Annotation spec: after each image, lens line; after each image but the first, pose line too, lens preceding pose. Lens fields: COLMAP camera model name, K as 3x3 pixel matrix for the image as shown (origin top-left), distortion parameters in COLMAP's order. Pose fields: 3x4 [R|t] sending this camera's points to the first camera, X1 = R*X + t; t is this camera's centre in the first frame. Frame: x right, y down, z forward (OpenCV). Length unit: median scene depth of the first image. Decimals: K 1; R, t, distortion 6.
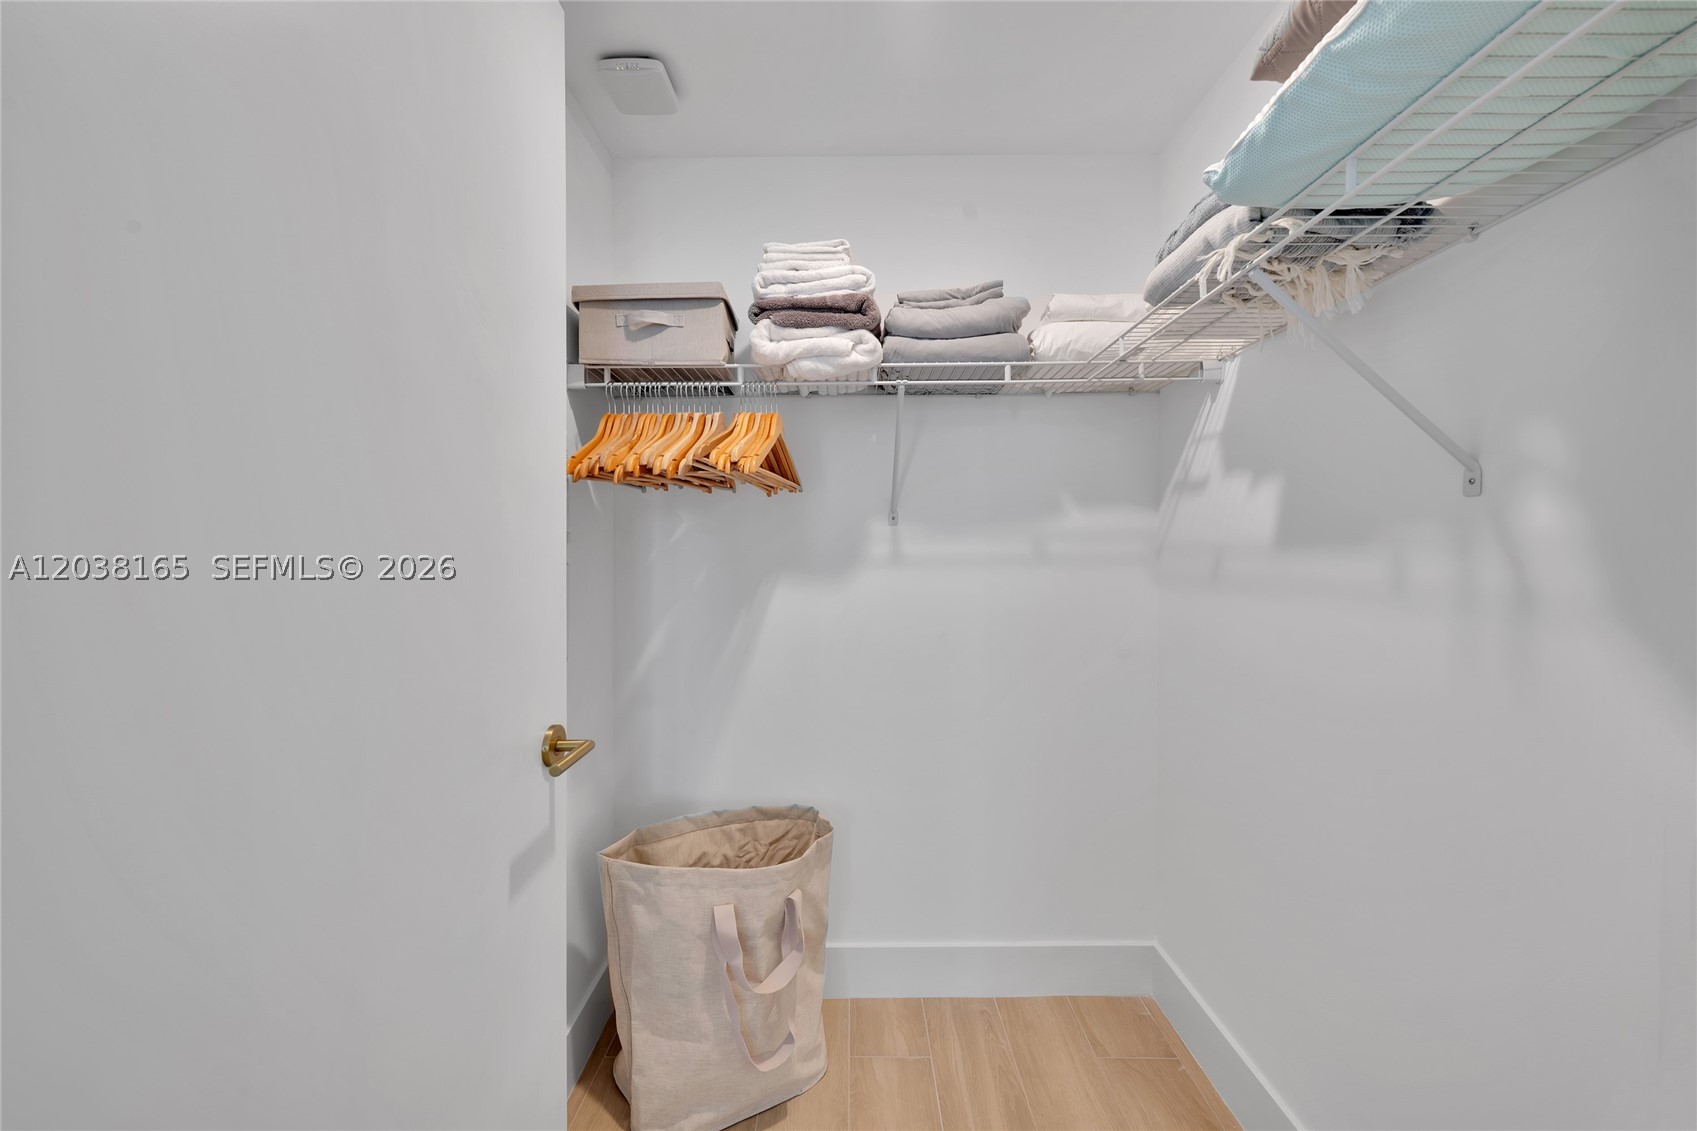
lens RADIAL K [[687.2, 0, 851.0], [0, 687.2, 560.1], [0, 0, 1]] dist [0.004522, -0.000824]
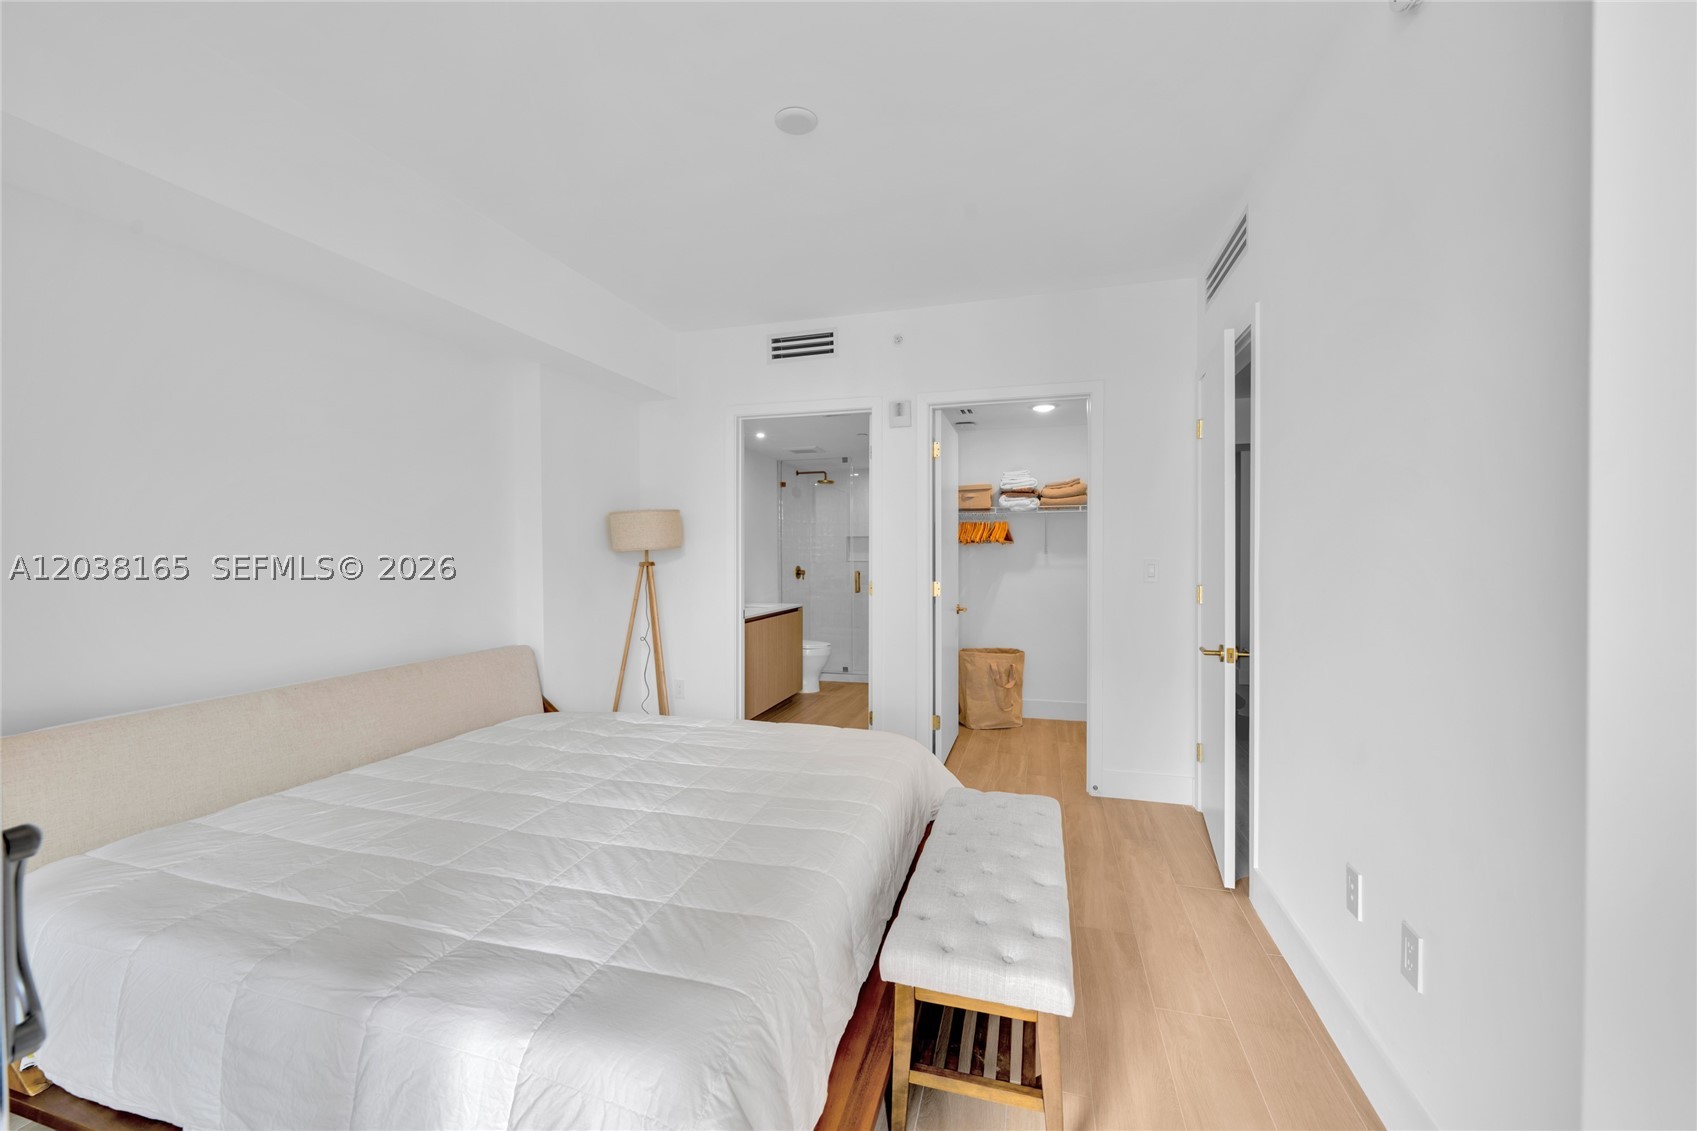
lens RADIAL K [[687.2, 0, 853.1], [0, 687.2, 560.6], [0, 0, 1]] dist [0.004522, -0.000824]
pose [[0.968246, -0.000650, -0.249998, 0.002689], [-0.000581, 0.999988, -0.004852, -0.012631], [0.249998, 0.004843, 0.968234, -2.428525]]
